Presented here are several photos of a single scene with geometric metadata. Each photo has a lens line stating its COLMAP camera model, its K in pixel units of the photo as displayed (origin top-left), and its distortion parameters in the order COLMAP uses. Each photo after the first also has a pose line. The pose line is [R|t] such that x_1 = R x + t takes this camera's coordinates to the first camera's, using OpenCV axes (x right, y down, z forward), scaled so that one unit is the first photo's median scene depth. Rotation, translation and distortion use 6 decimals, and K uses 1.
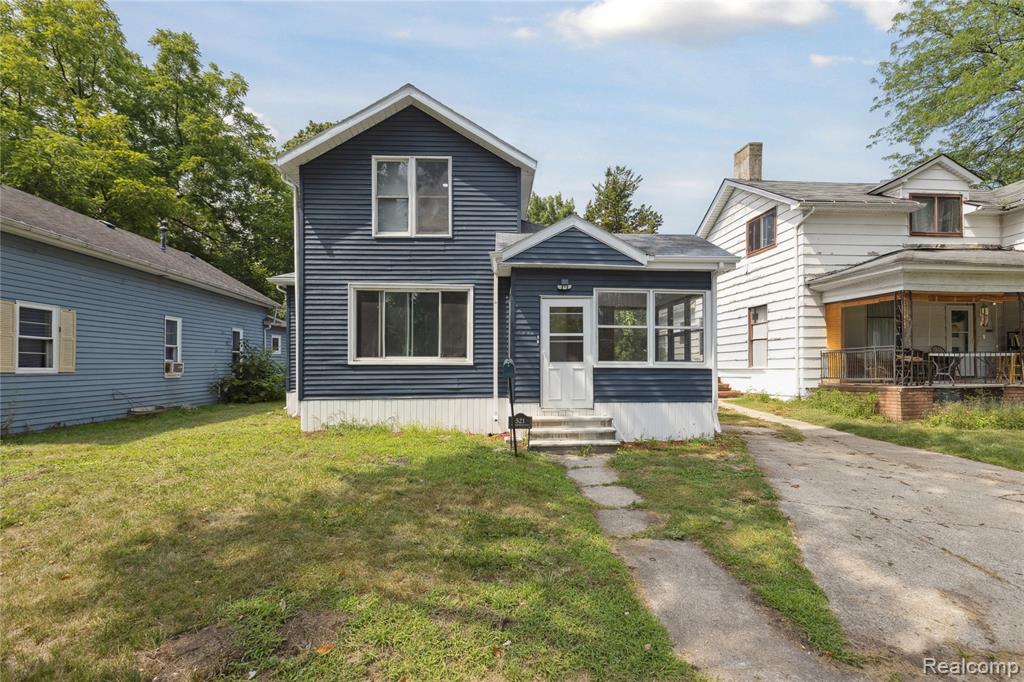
lens RADIAL K [[470.8, 0, 511.3], [0, 470.8, 359.5], [0, 0, 1]] dist [0.001890, -0.000085]
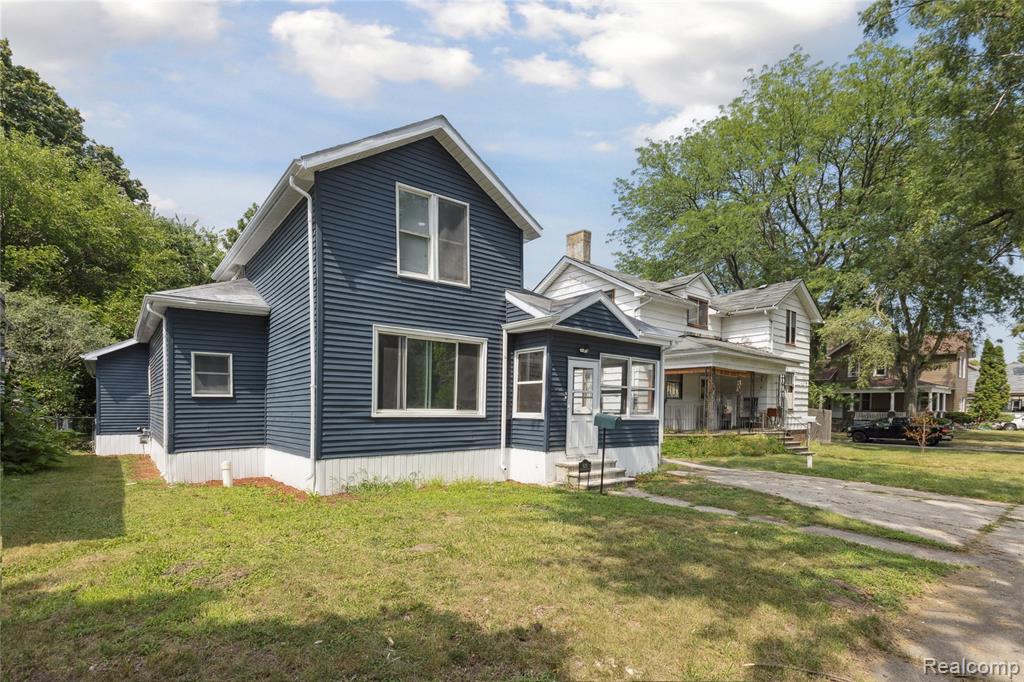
lens RADIAL K [[497.3, 0, 512.1], [0, 497.3, 436.5], [0, 0, 1]] dist [0.003235, 0.000209]
pose [[0.817967, -0.023341, 0.574791, -0.660969], [-0.010939, 0.998365, 0.056108, -0.007780], [-0.575161, -0.052183, 0.816375, 0.079658]]
